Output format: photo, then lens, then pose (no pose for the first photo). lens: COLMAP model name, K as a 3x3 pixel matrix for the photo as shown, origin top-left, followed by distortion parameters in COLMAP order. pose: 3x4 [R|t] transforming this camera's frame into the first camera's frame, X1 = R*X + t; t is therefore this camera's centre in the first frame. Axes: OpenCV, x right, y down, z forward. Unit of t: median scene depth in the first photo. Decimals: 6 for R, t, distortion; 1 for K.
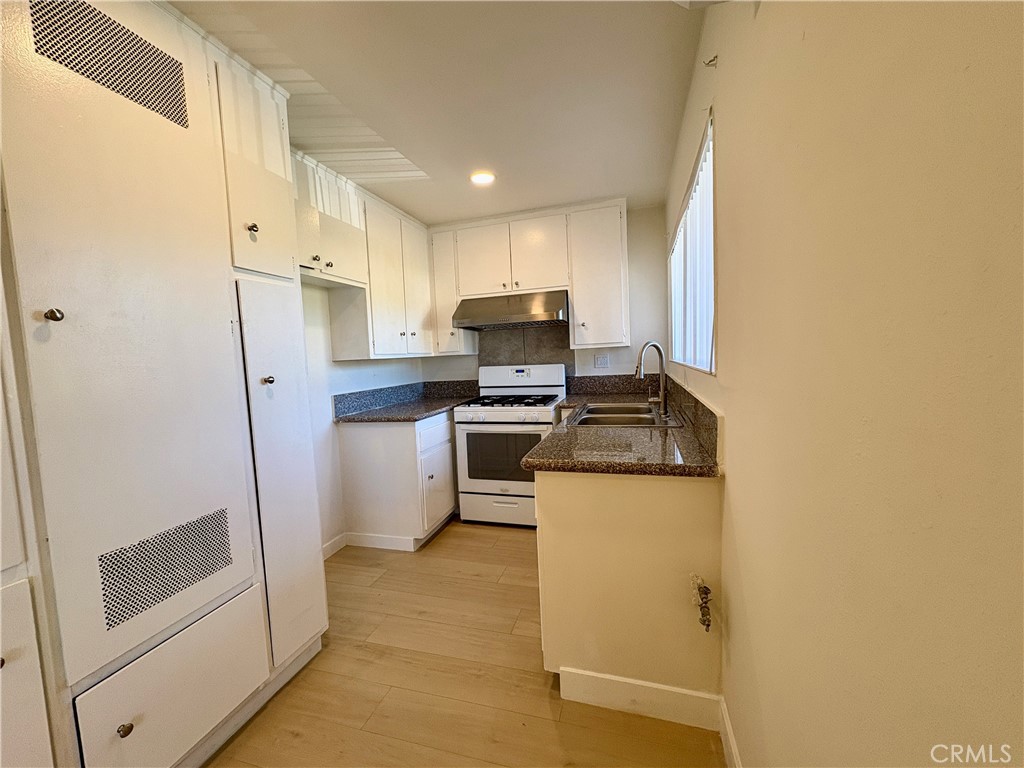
lens RADIAL K [[408.5, 0, 511.4], [0, 408.5, 384.7], [0, 0, 1]] dist [0.001962, 0.000446]
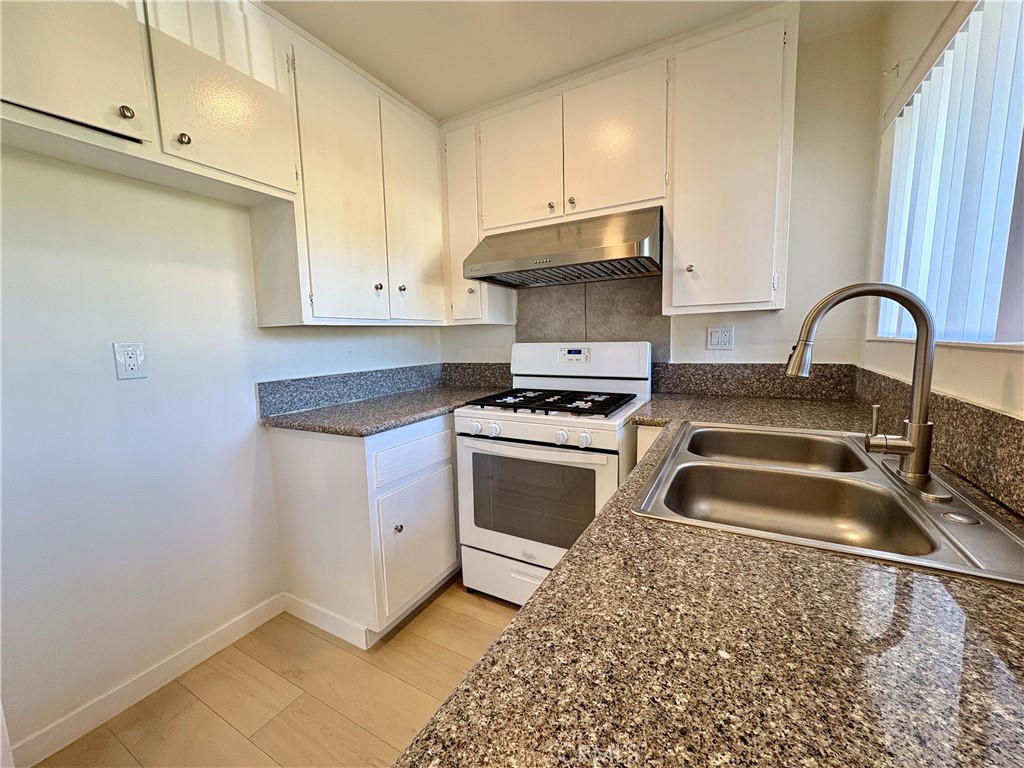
lens RADIAL K [[408.7, 0, 512.0], [0, 408.7, 384.0], [0, 0, 1]] dist [-0.006676, 0.000152]
pose [[0.976180, 0.044926, -0.212259, 0.067832], [-0.034213, 0.997961, 0.053880, -0.016287], [0.214246, -0.045334, 0.975727, 0.416317]]
